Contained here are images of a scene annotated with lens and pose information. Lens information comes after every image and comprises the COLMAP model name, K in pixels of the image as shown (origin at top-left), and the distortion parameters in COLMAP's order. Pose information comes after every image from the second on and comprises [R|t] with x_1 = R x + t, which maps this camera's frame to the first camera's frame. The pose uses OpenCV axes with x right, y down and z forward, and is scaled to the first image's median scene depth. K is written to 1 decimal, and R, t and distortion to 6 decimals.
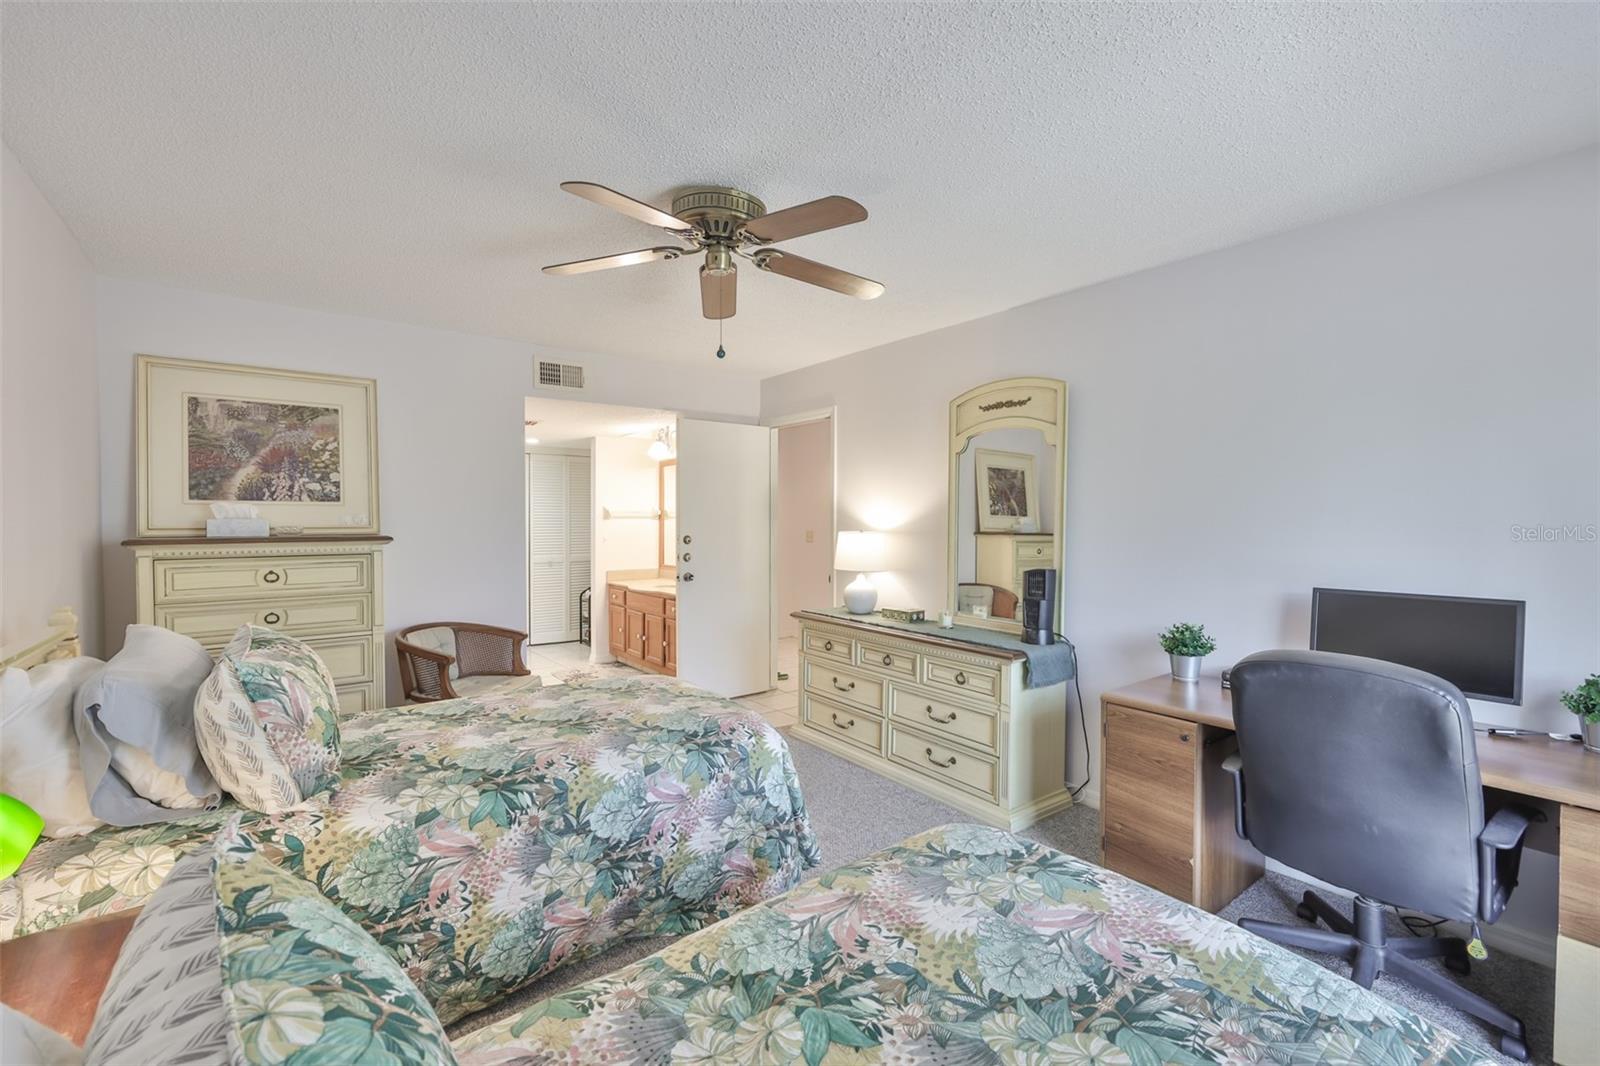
lens RADIAL K [[681.4, 0, 799.8], [0, 681.4, 527.1], [0, 0, 1]] dist [-0.001636, 0.000169]
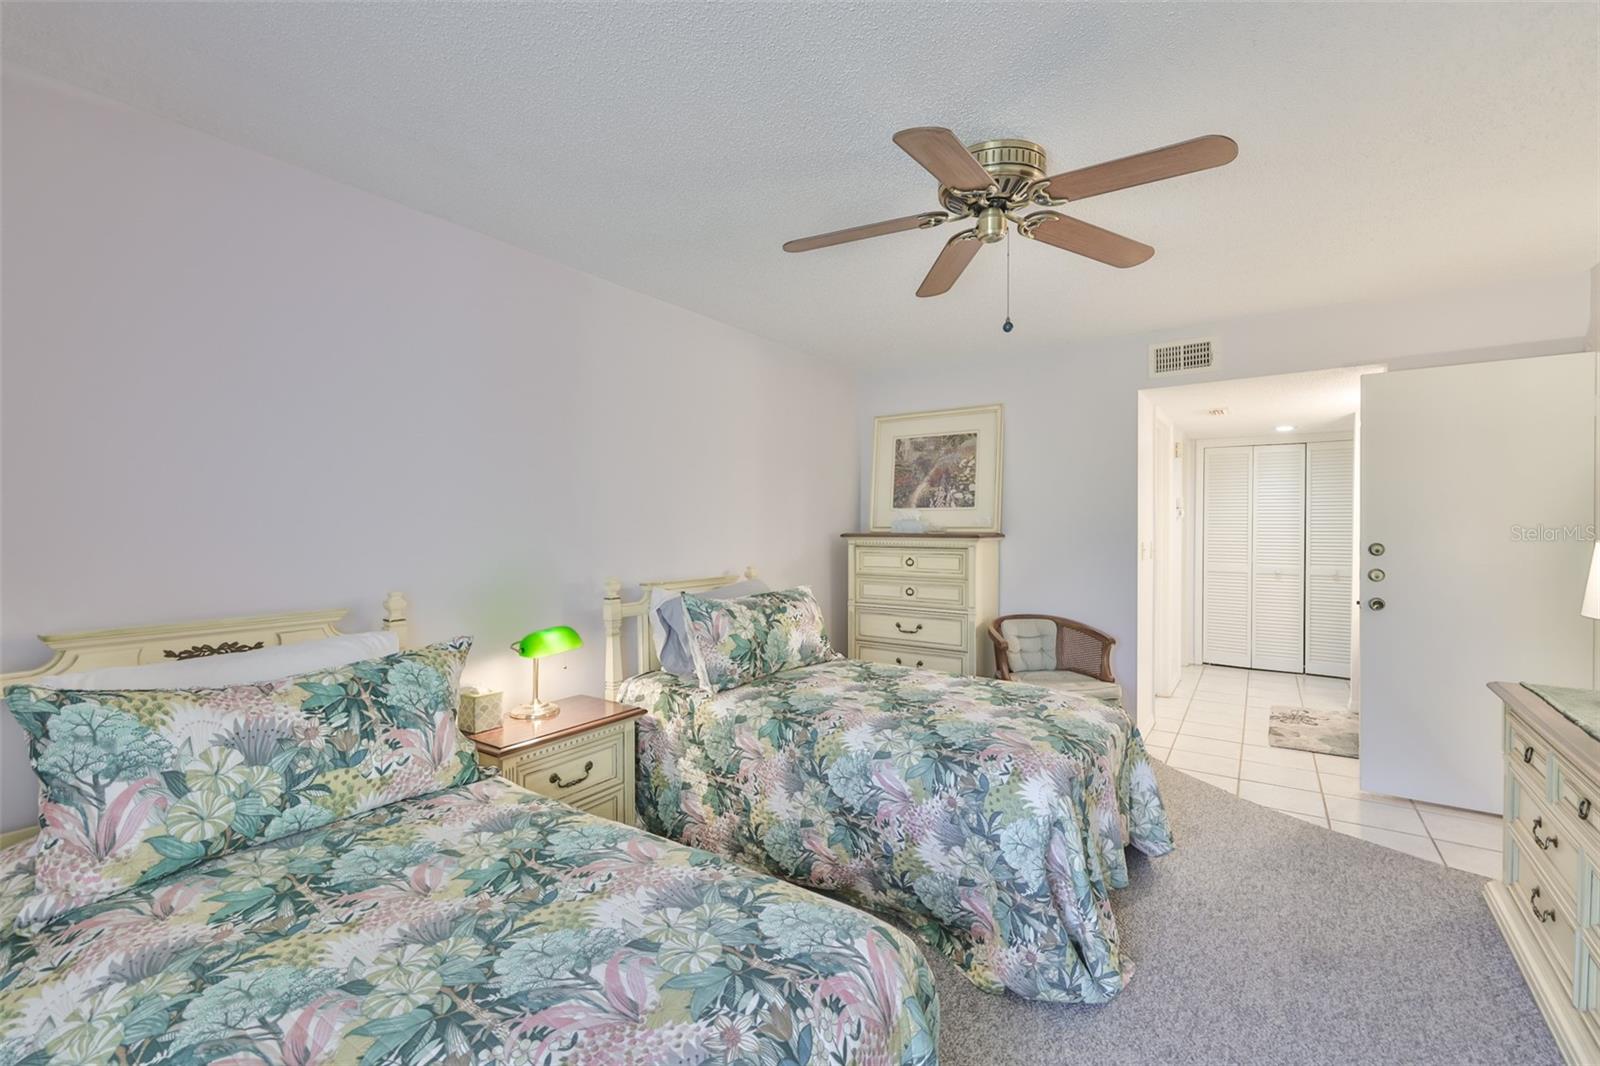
lens RADIAL K [[681.4, 0, 799.8], [0, 681.4, 527.1], [0, 0, 1]] dist [-0.001636, 0.000169]
pose [[0.285121, 0.004023, -0.958483, 0.539786], [-0.011627, 0.999932, 0.000739, 0.003442], [0.958421, 0.010933, 0.285148, 0.416314]]
